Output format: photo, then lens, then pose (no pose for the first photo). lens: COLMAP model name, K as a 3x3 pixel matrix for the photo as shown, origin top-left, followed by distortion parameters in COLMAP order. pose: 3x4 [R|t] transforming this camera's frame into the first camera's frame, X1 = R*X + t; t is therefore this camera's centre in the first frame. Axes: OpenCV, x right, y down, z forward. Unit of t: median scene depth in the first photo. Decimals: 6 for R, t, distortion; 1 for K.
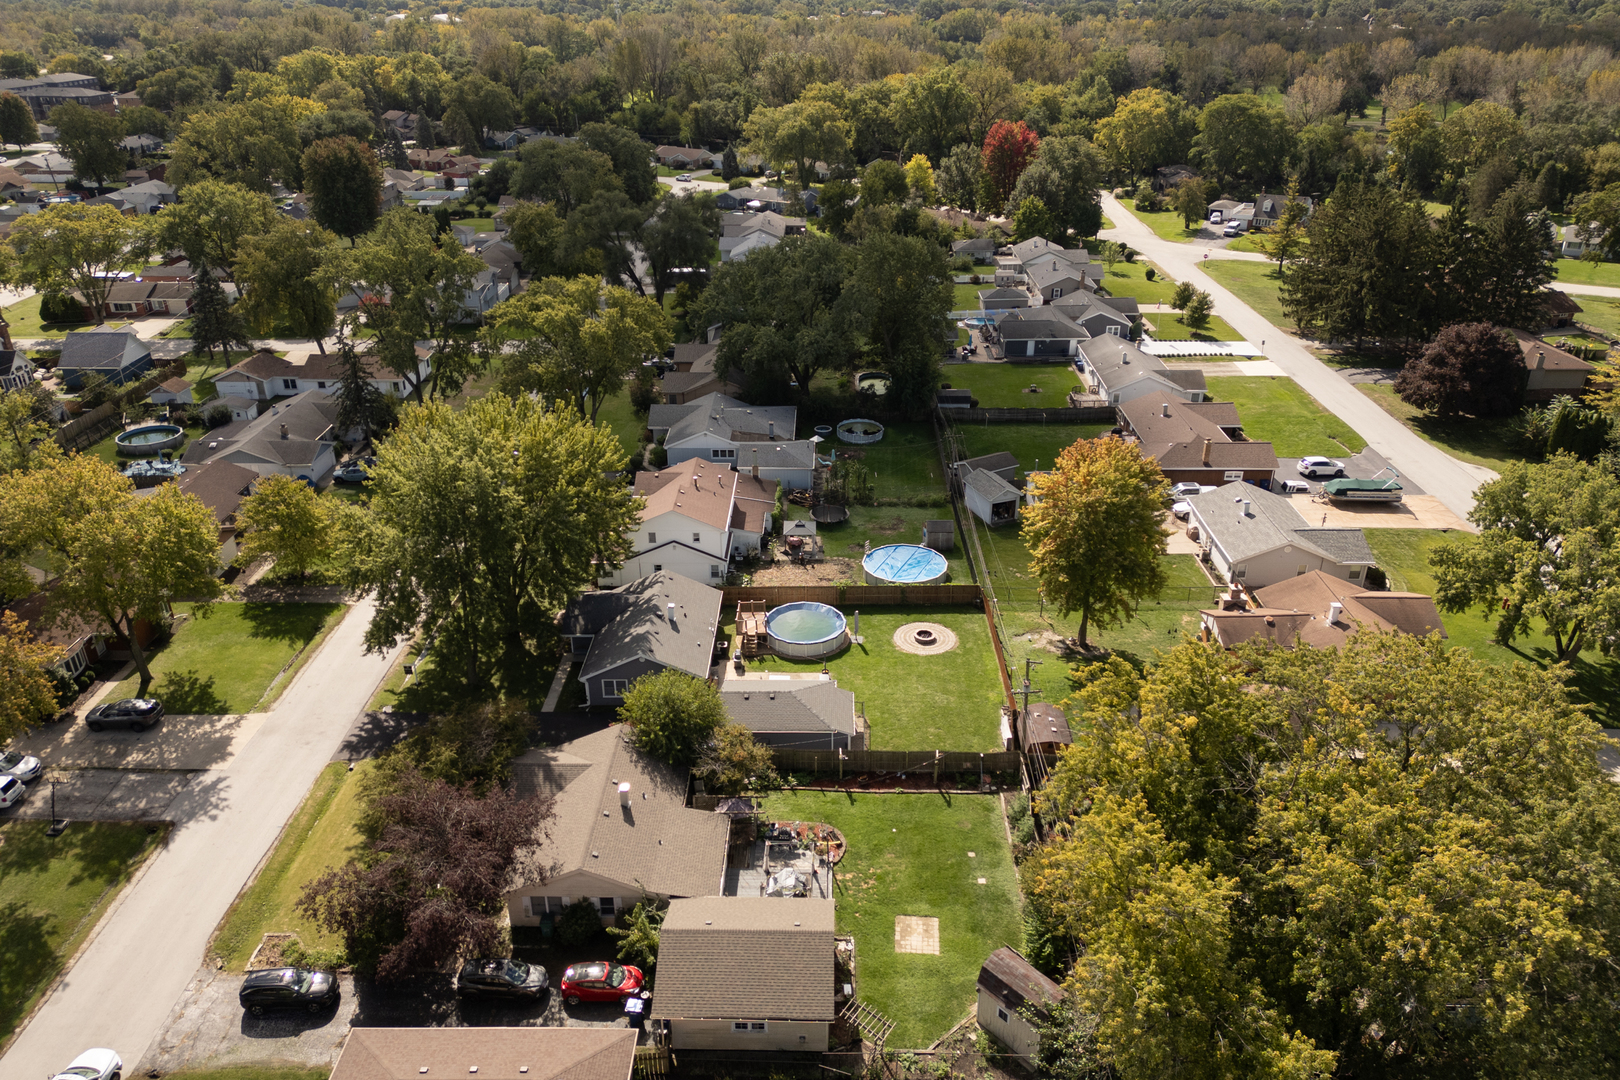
lens RADIAL K [[1131.1, 0, 801.1], [0, 1131.1, 539.0], [0, 0, 1]] dist [0.092476, -0.097055]
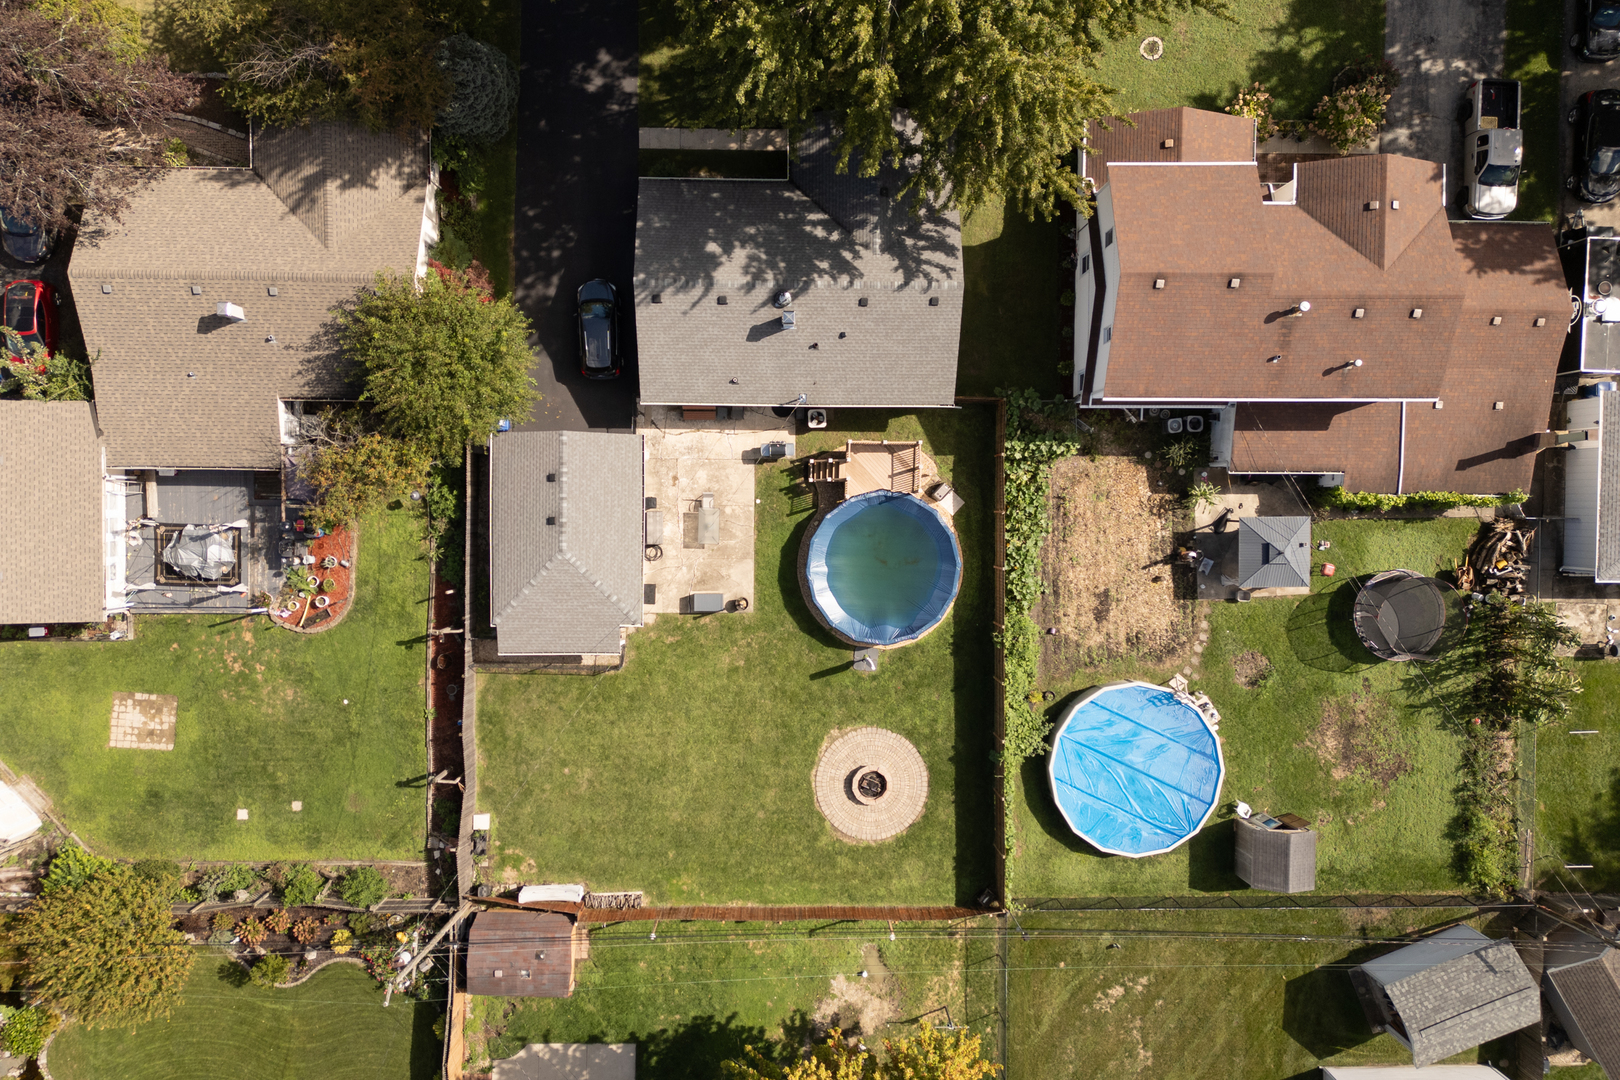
lens RADIAL K [[1131.1, 0, 801.1], [0, 1131.1, 539.0], [0, 0, 1]] dist [0.092476, -0.097055]
pose [[0.014781, 0.999293, 0.034558, -0.027936], [-0.460232, -0.023884, 0.887478, -0.363037], [0.887676, -0.029023, 0.459553, 0.677327]]
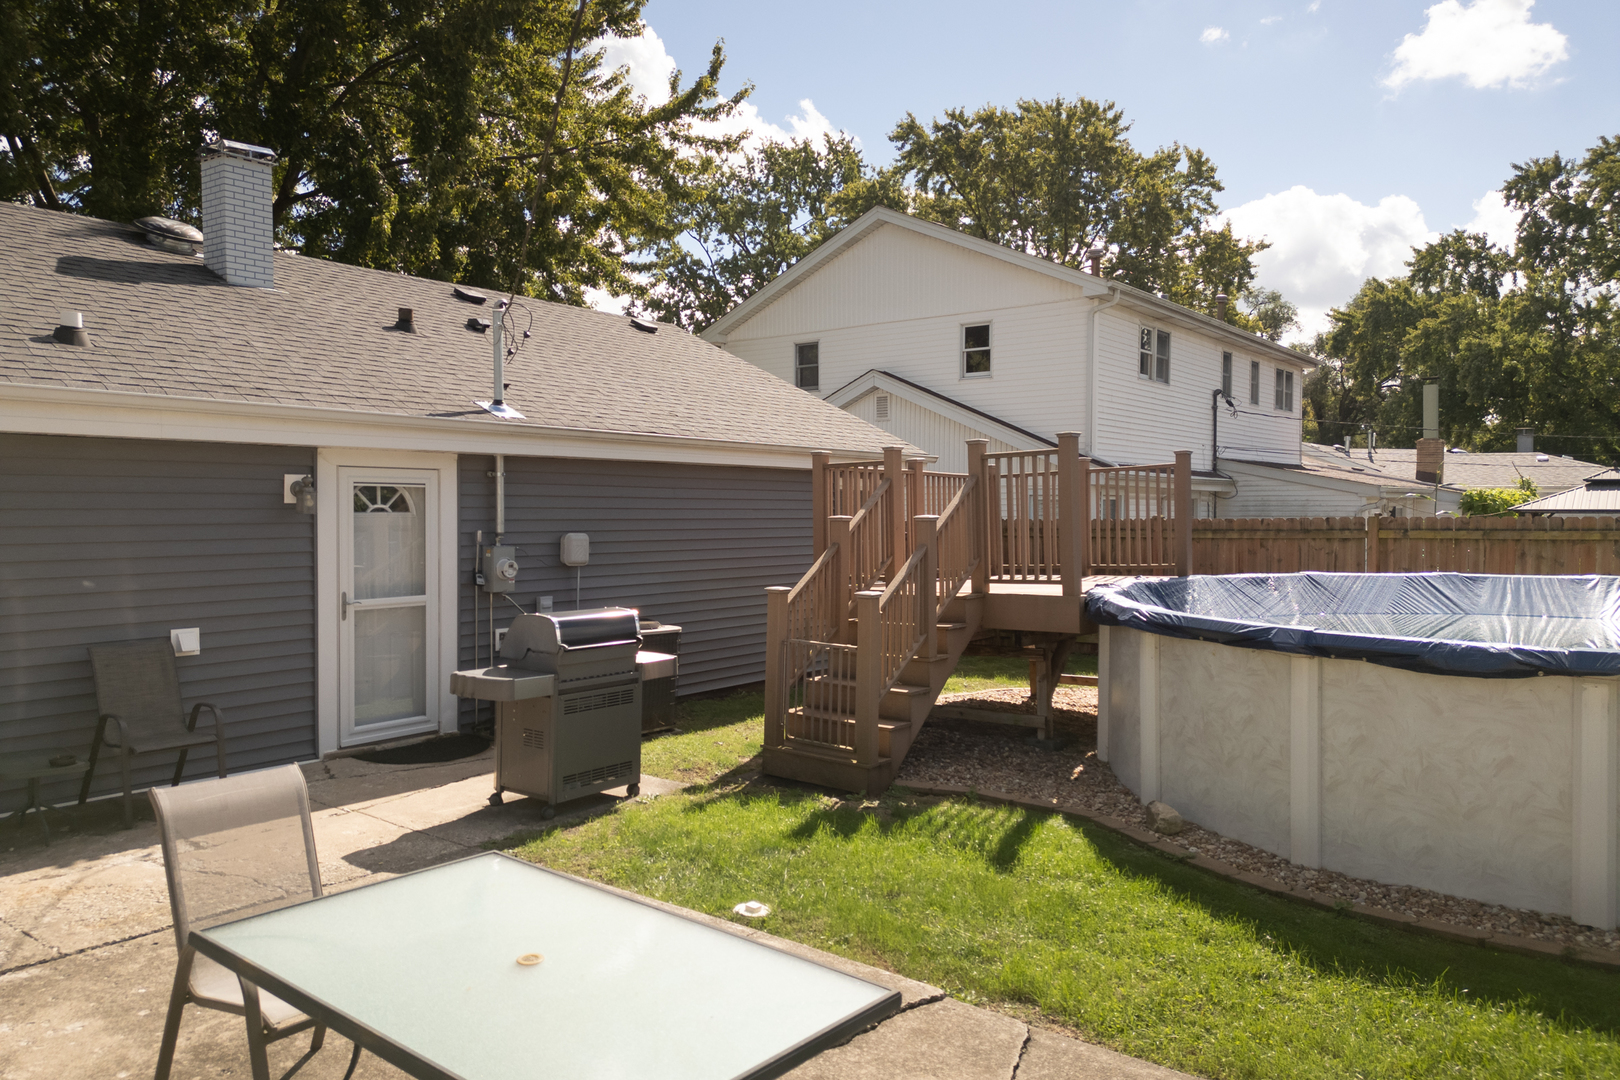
lens RADIAL K [[1131.1, 0, 801.1], [0, 1131.1, 539.0], [0, 0, 1]] dist [0.092476, -0.097055]
pose [[0.801514, 0.025434, -0.597435, 0.006312], [-0.270956, 0.906089, -0.324939, 0.106239], [0.533065, 0.422322, 0.733134, 0.851780]]
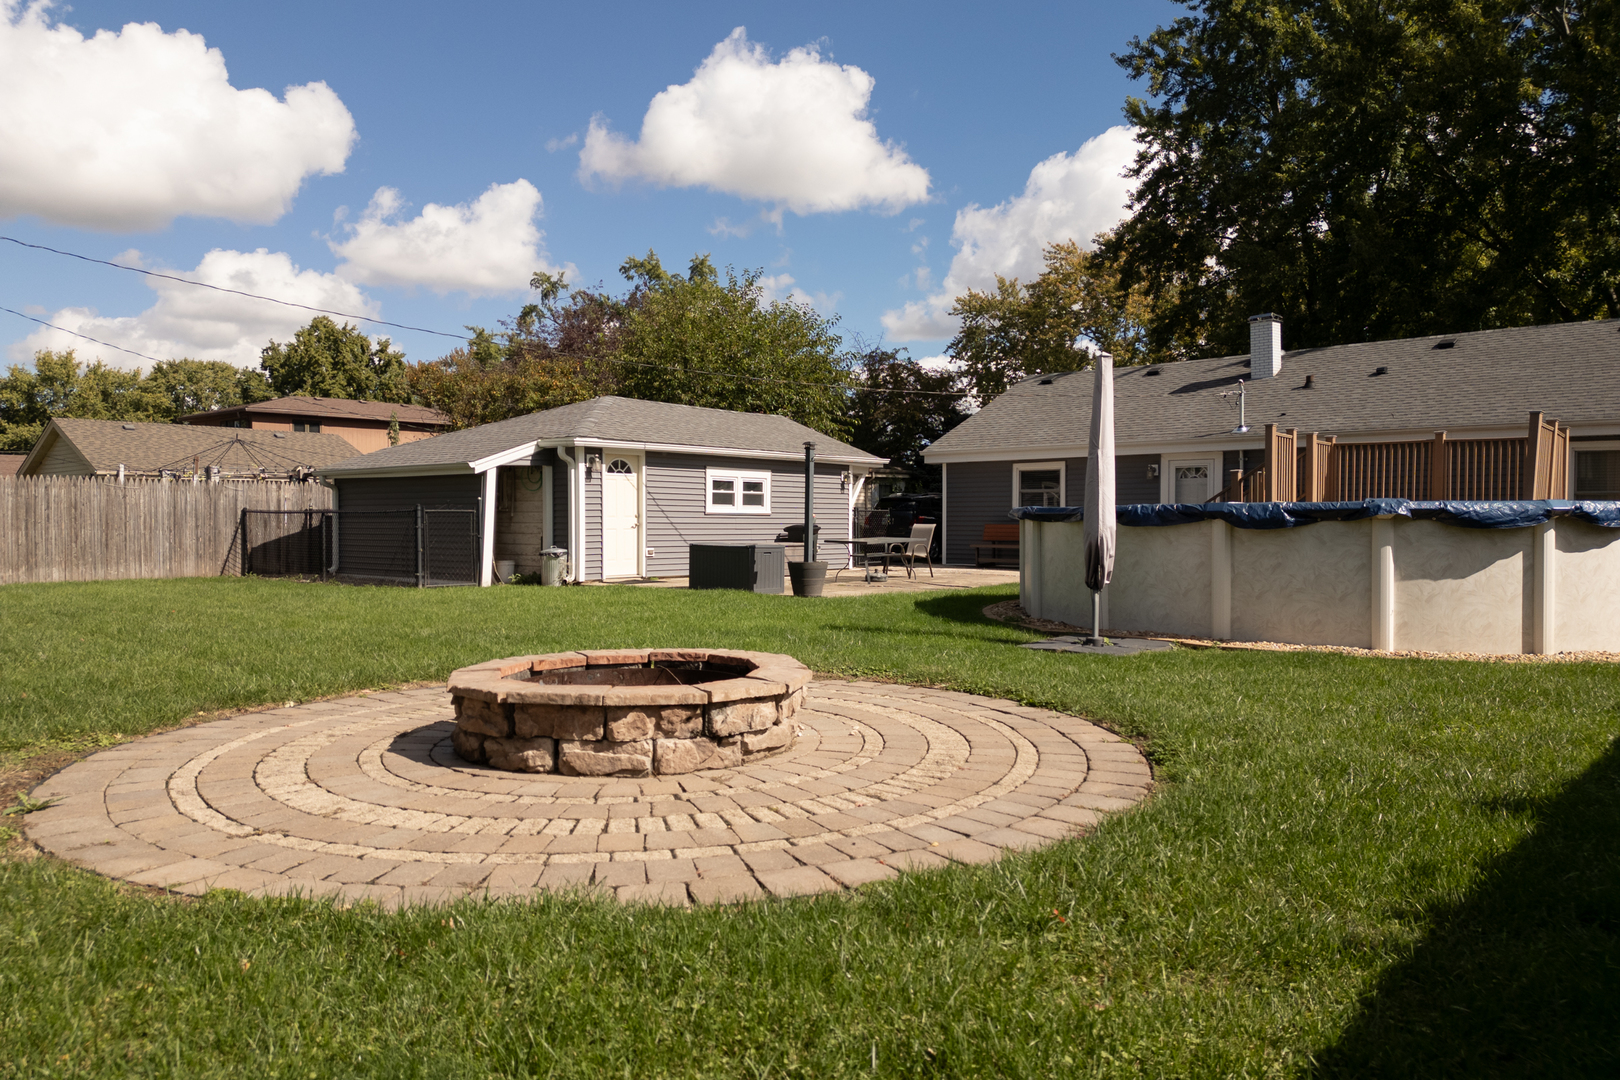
lens RADIAL K [[1144.1, 0, 760.7], [0, 1144.1, 544.6], [0, 0, 1]] dist [0.154516, -0.212736]
pose [[-0.684890, 0.025120, -0.728213, 0.147353], [-0.315234, 0.890821, 0.327209, 0.048127], [0.656927, 0.453660, -0.602196, 0.985919]]
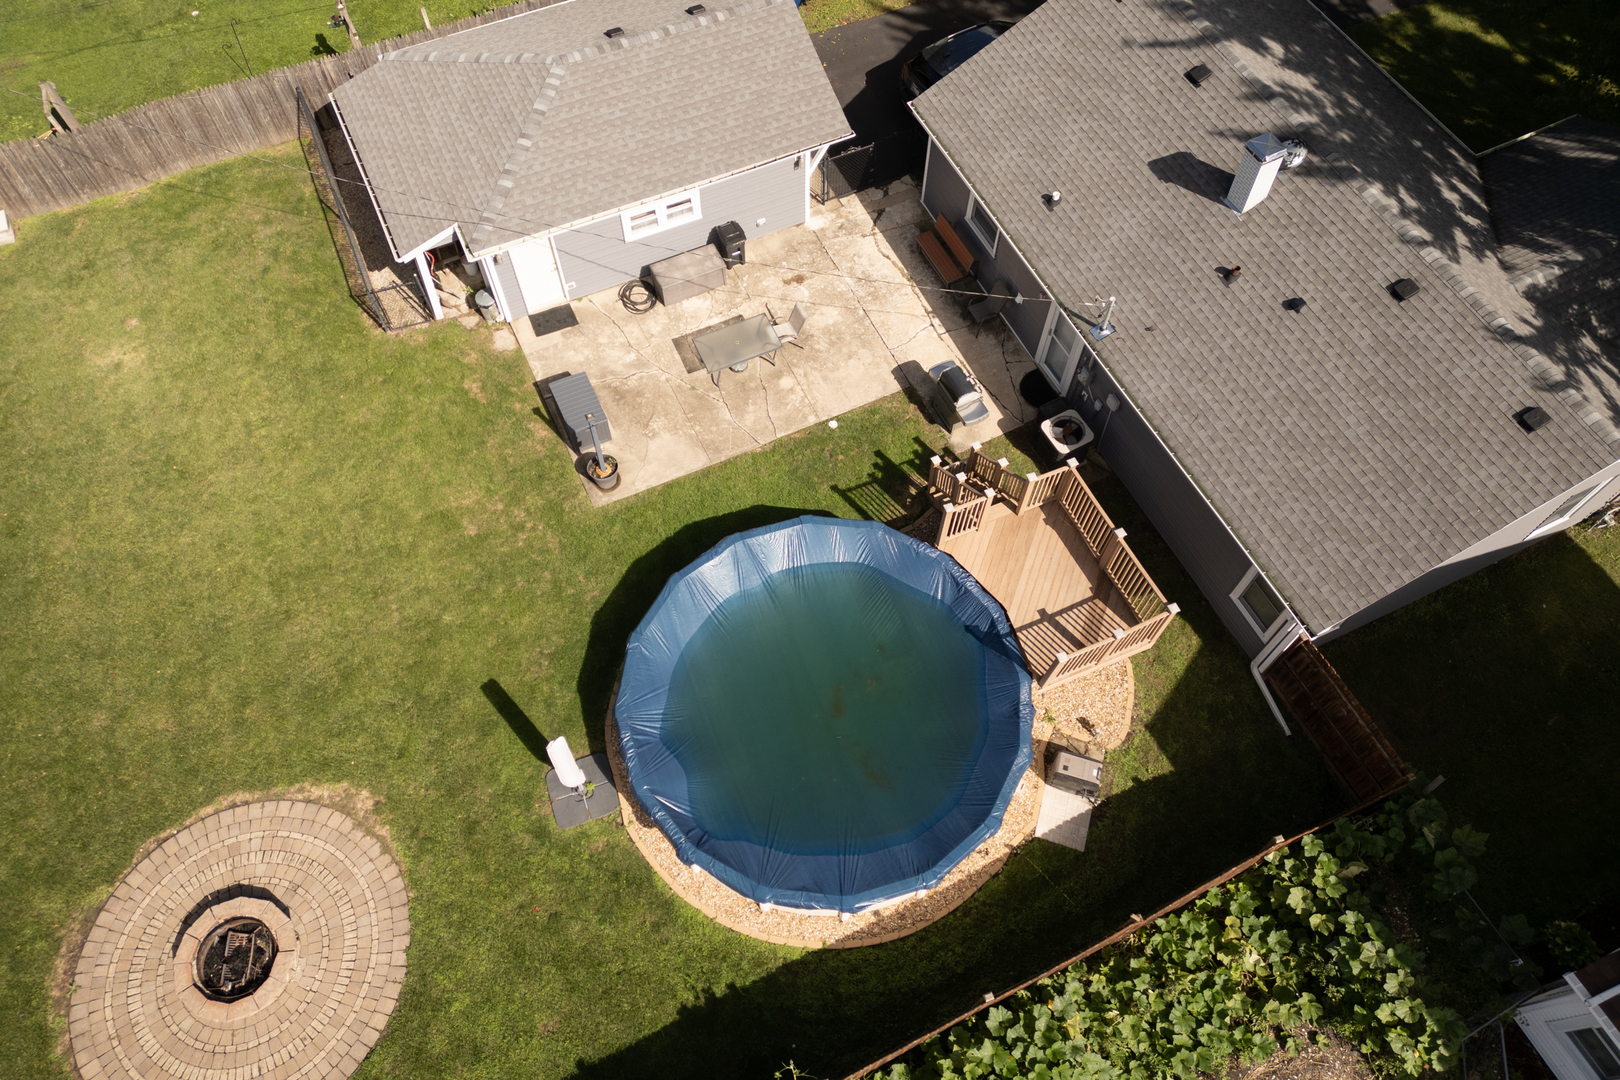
lens RADIAL K [[1131.1, 0, 801.1], [0, 1131.1, 539.0], [0, 0, 1]] dist [0.092476, -0.097055]
pose [[-0.895674, 0.392720, -0.208662, 0.035859], [-0.184652, 0.098428, 0.977863, -0.118204], [0.404564, 0.914376, -0.015643, 0.920392]]
